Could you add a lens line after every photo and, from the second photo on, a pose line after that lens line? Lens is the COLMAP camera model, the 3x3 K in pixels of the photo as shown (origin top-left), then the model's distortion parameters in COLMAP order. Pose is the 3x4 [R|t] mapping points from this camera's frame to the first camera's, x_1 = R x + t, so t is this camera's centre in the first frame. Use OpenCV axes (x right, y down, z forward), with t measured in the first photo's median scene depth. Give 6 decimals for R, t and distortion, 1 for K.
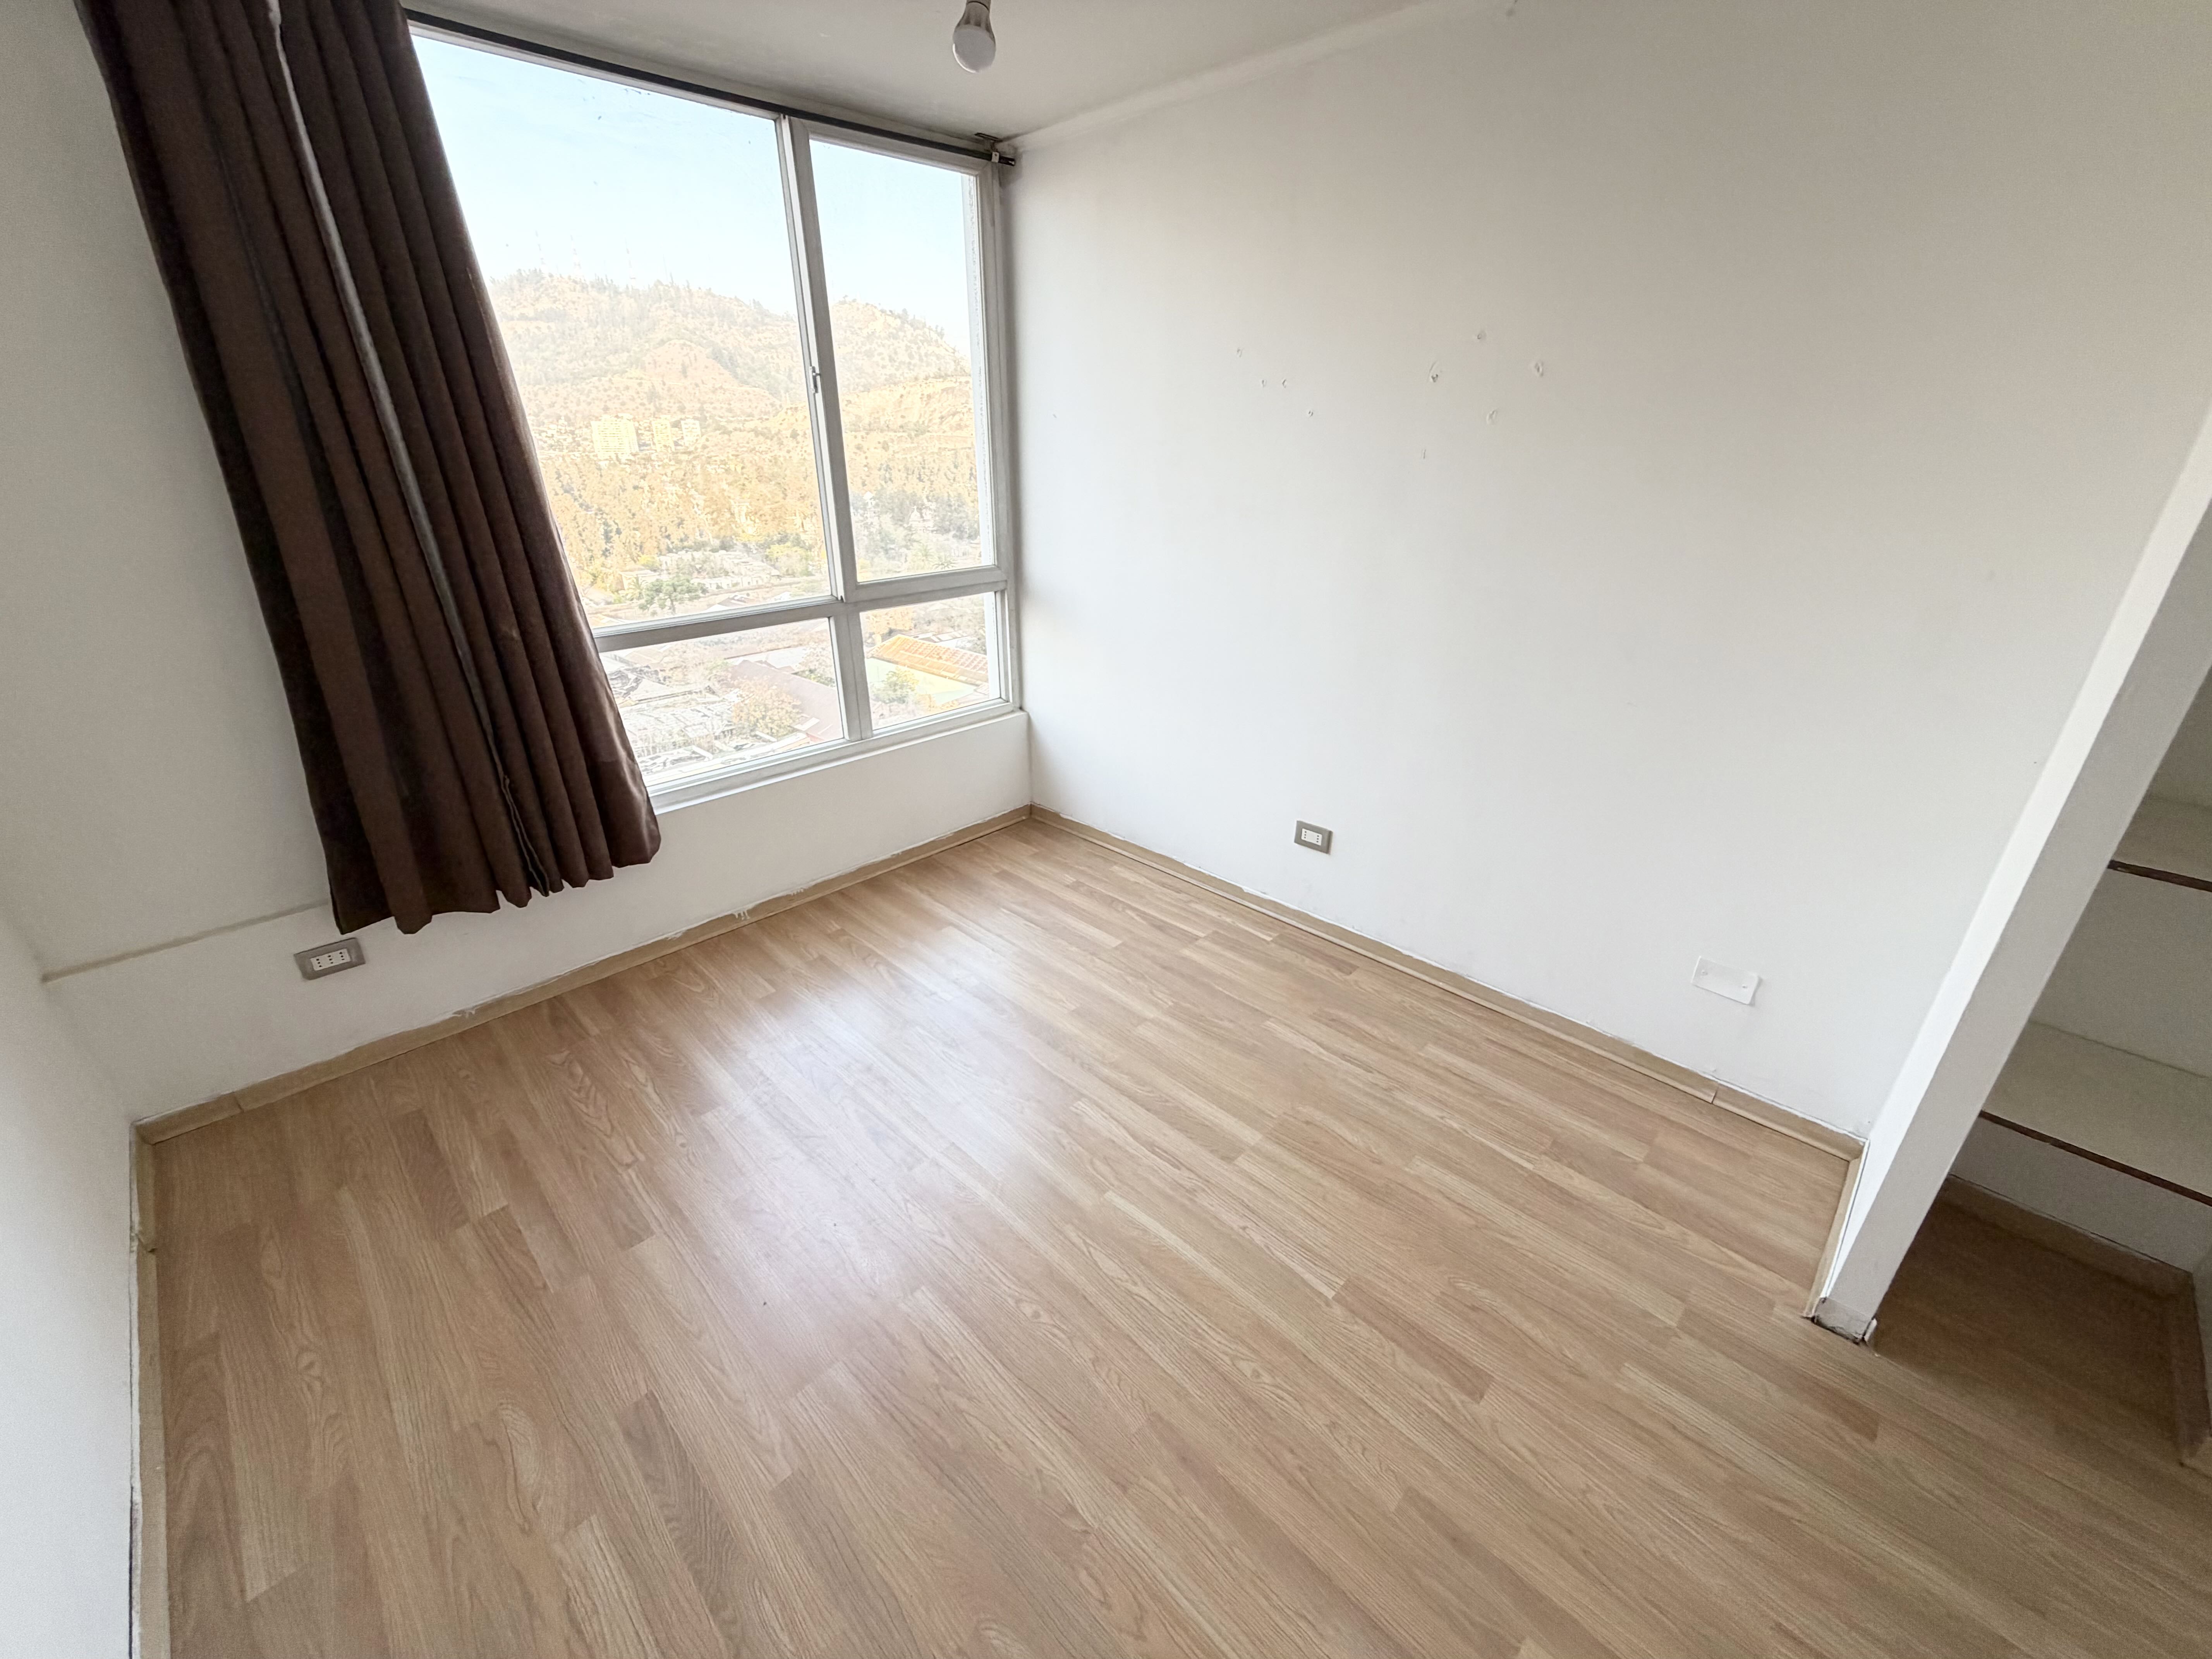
lens RADIAL K [[880.3, 0, 1102.1], [0, 880.3, 829.7], [0, 0, 1]] dist [0.000222, -0.000054]
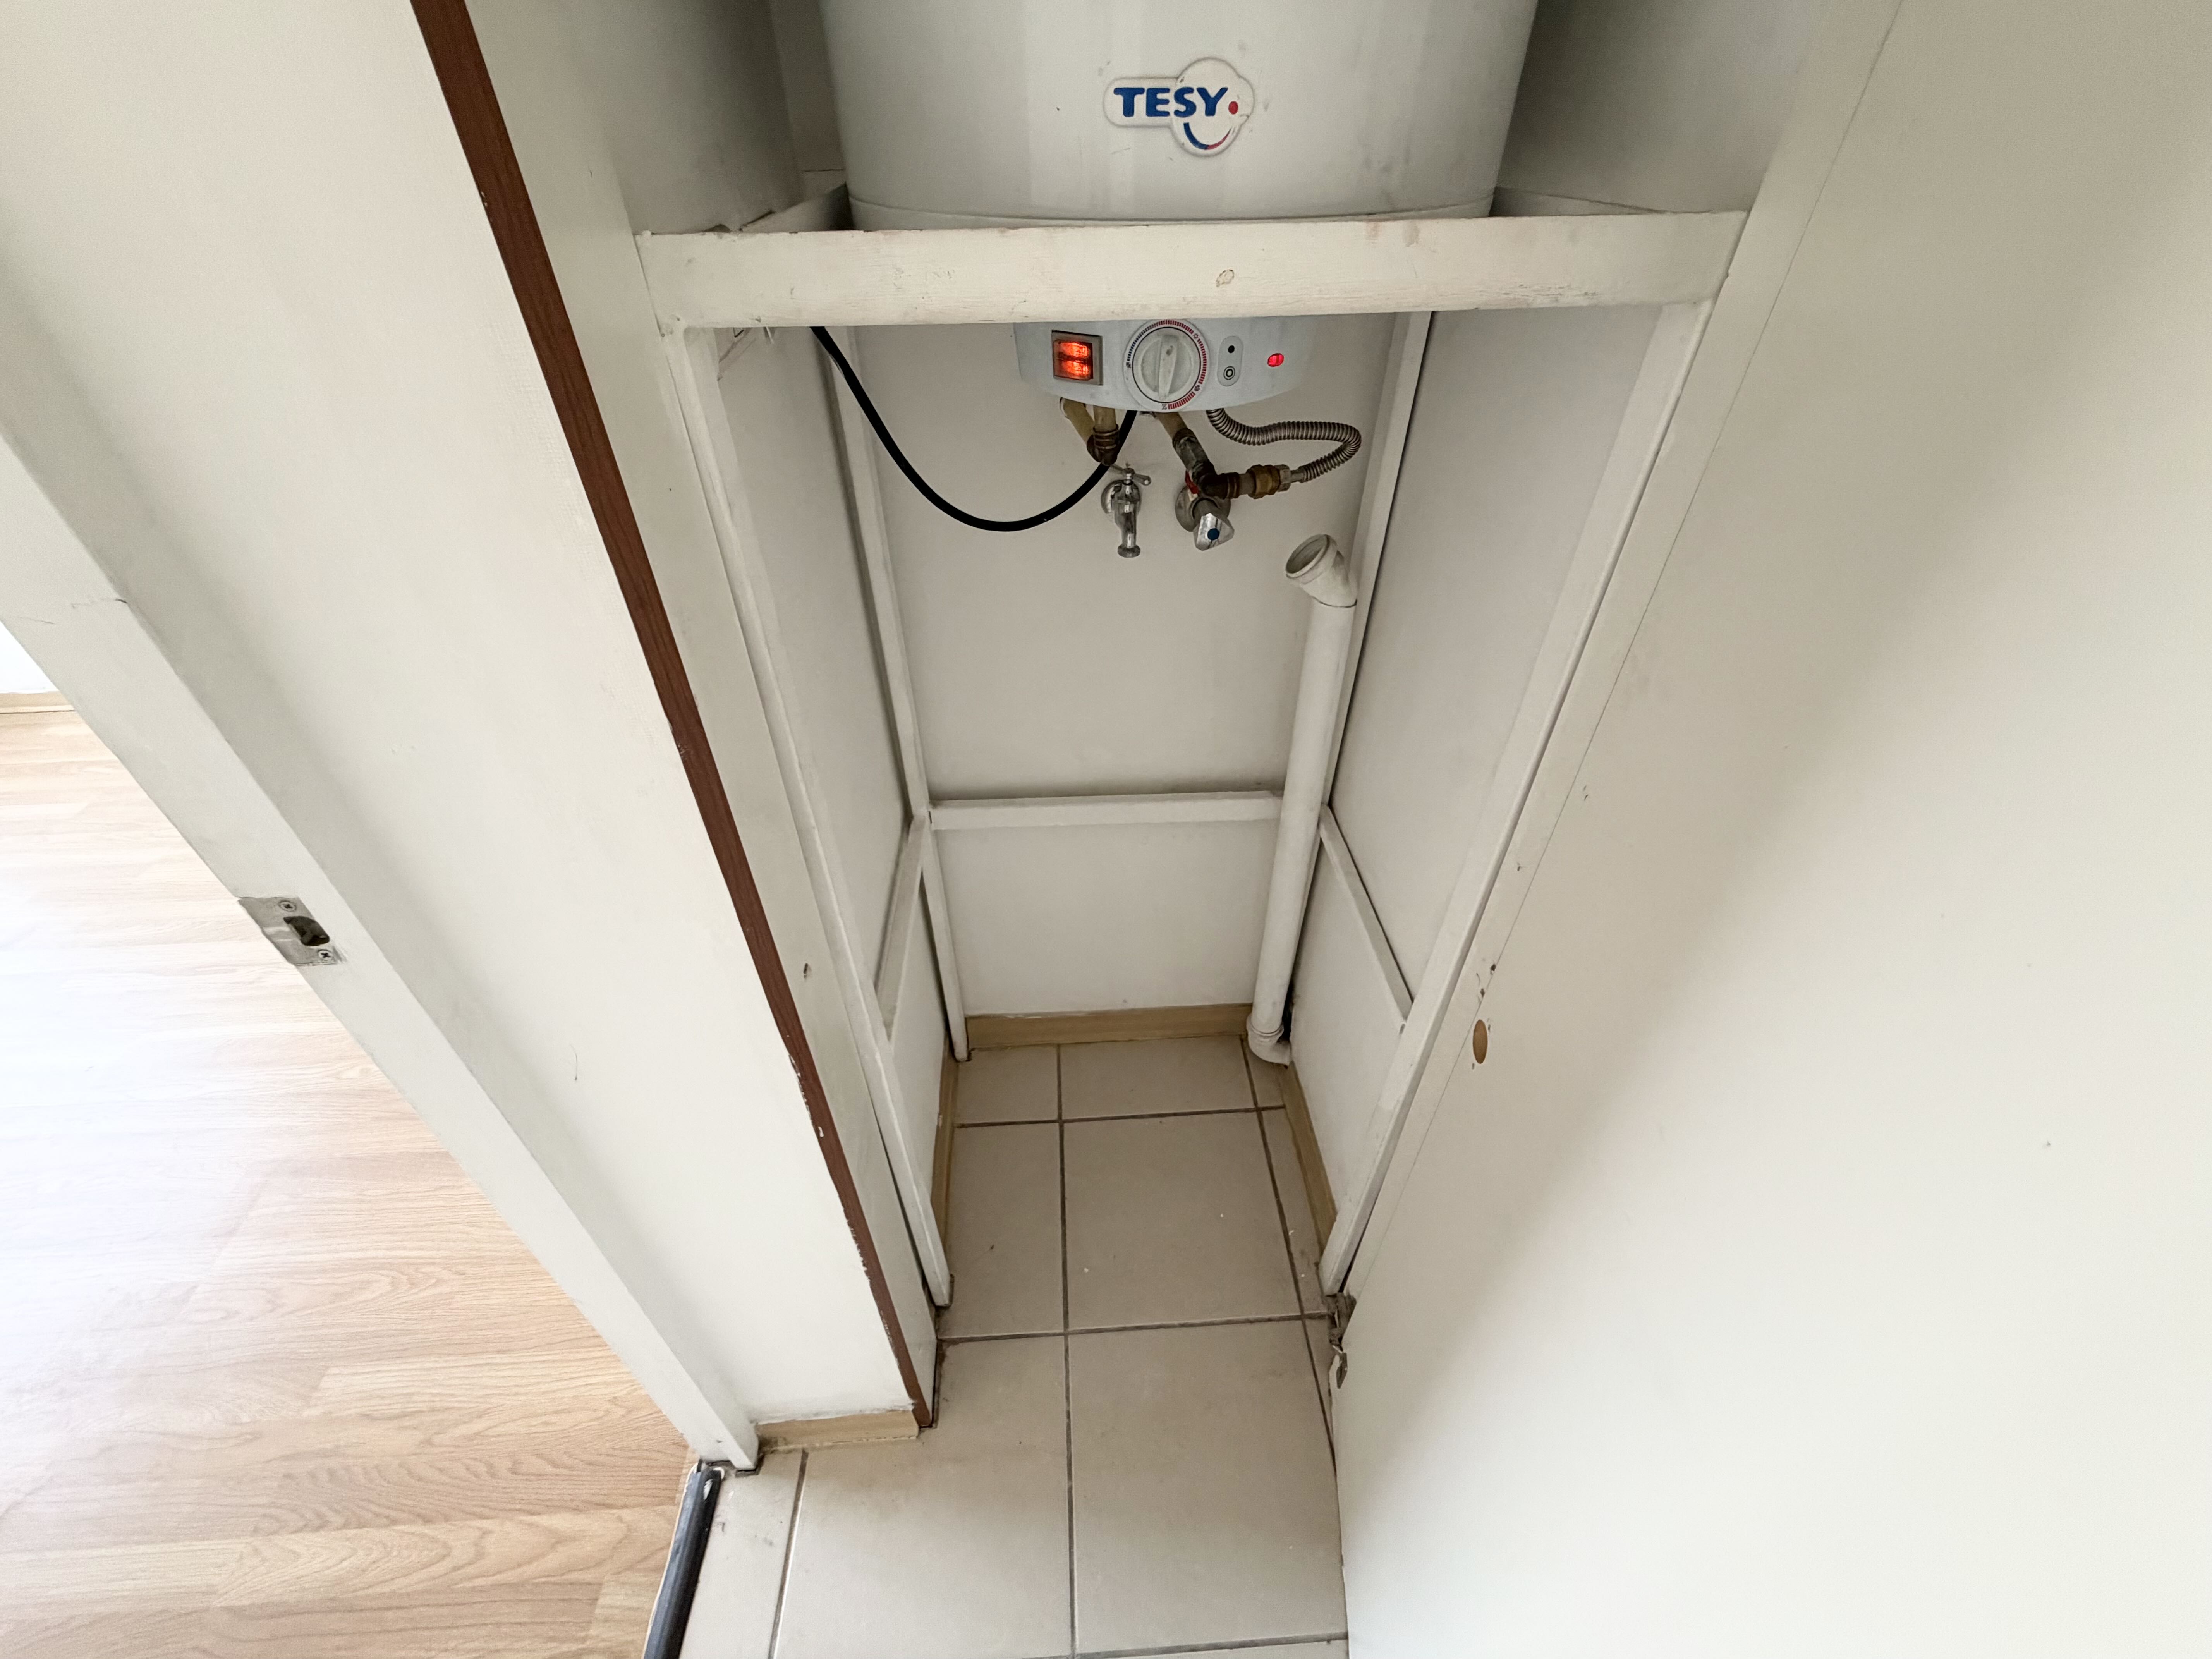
lens RADIAL K [[880.3, 0, 1102.1], [0, 880.3, 829.7], [0, 0, 1]] dist [0.000222, -0.000054]
pose [[0.662020, -0.464269, 0.588375, 0.182117], [0.301538, 0.883687, 0.358011, 0.172247], [-0.686152, -0.059593, 0.725013, -0.220927]]
